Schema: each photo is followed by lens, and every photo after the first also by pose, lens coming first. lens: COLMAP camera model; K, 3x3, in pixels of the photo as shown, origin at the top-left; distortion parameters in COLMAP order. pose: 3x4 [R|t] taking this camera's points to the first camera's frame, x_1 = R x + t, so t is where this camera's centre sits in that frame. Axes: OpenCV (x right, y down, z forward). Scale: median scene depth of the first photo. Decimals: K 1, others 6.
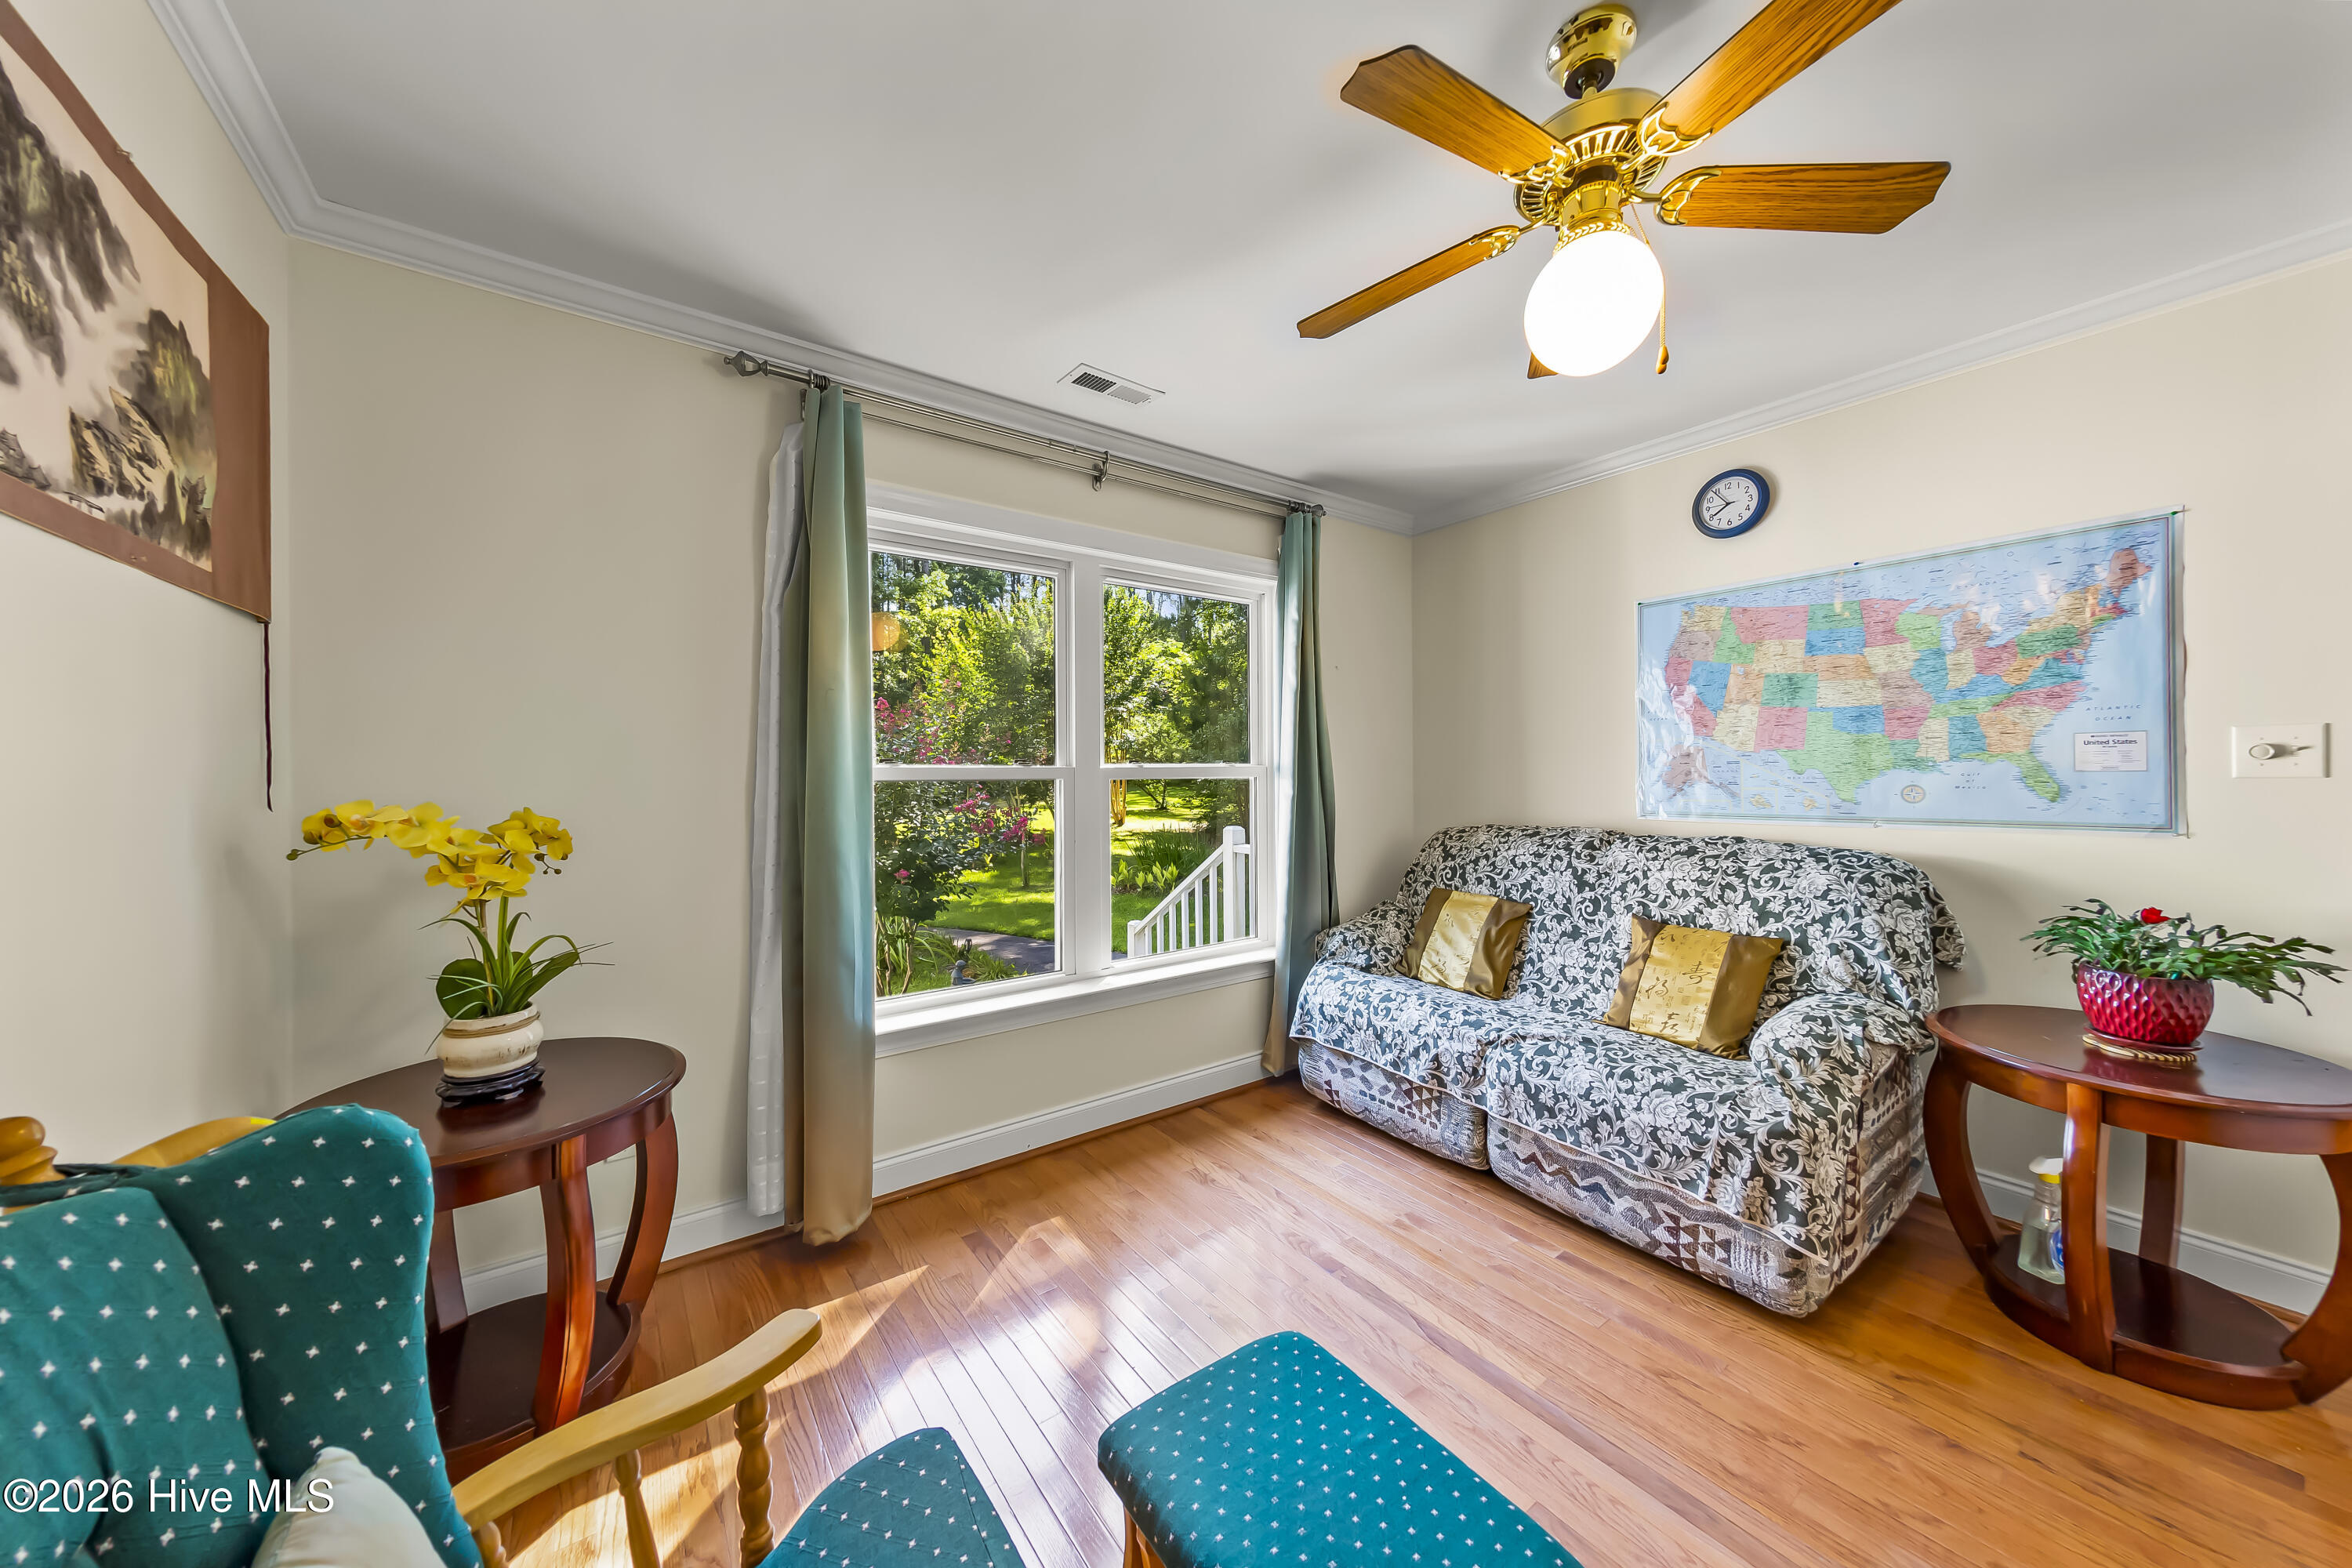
lens RADIAL K [[804.7, 0, 1168.6], [0, 804.7, 765.0], [0, 0, 1]] dist [-0.000270, 0.000045]
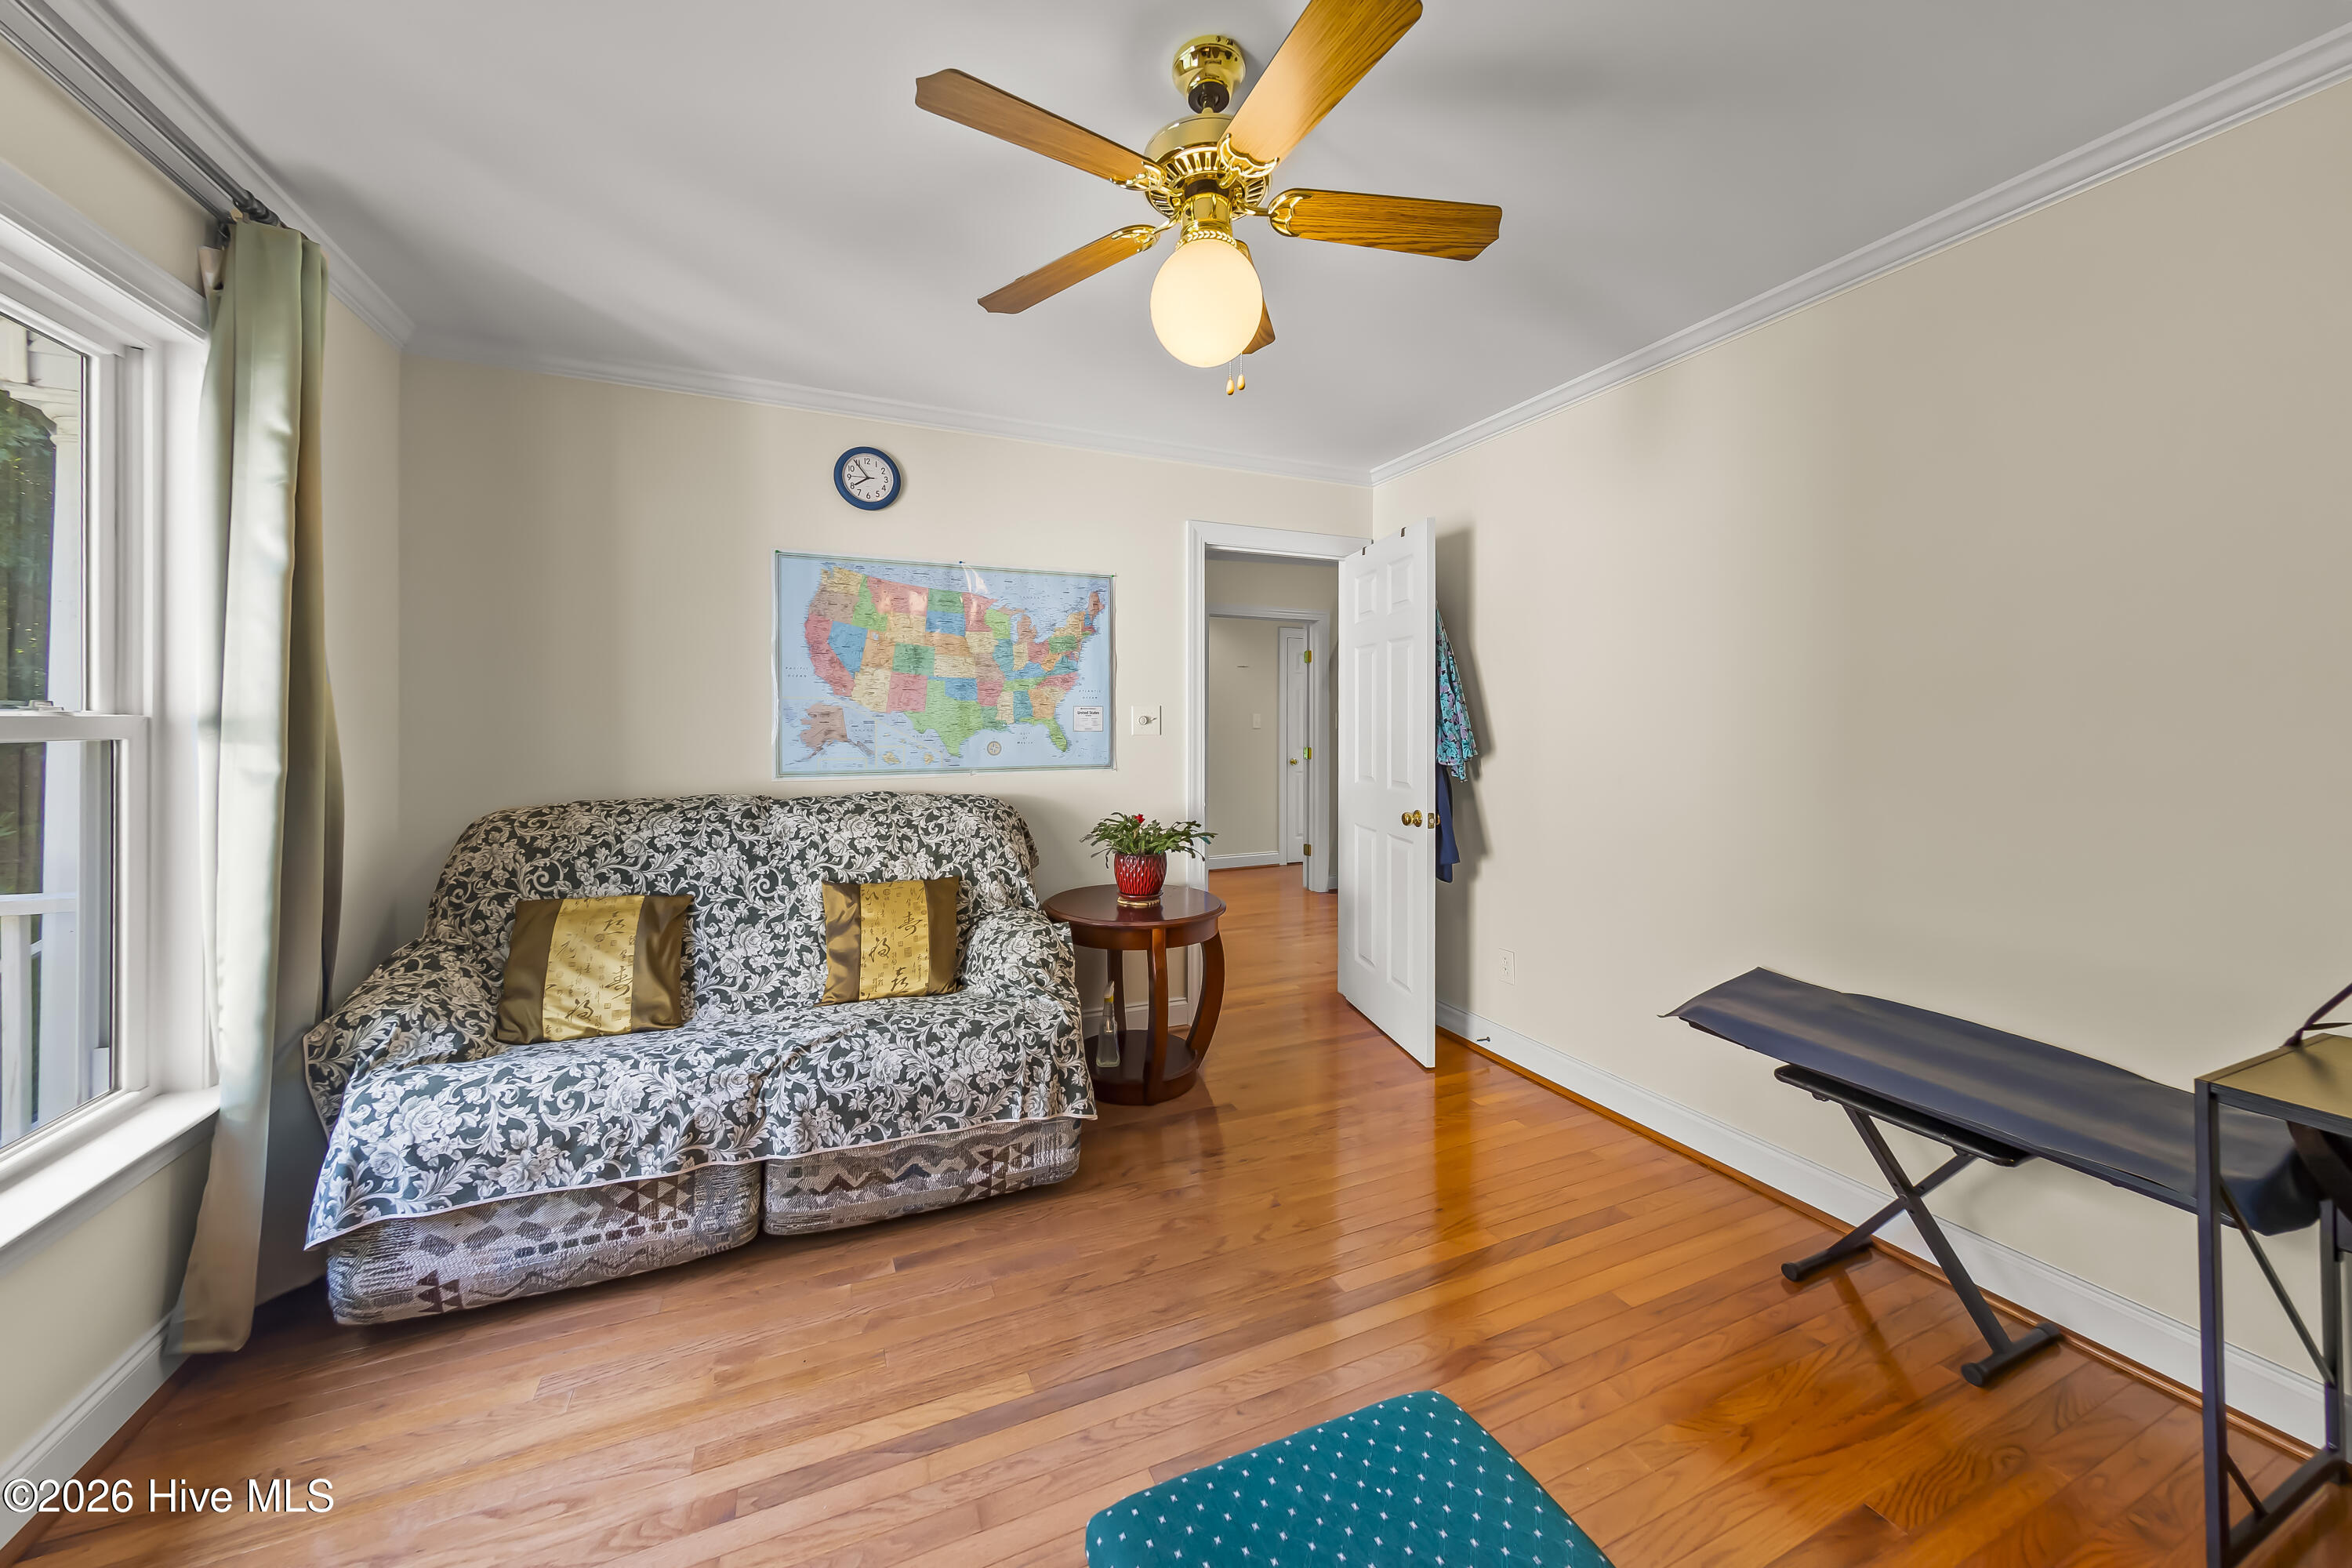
lens RADIAL K [[810.6, 0, 1171.5], [0, 810.6, 719.3], [0, 0, 1]] dist [-0.001766, -0.000145]
pose [[0.210266, 0.016054, 0.977512, -0.283225], [-0.011183, 0.999839, -0.014015, 0.004003], [-0.977580, -0.007984, 0.210412, 0.415670]]
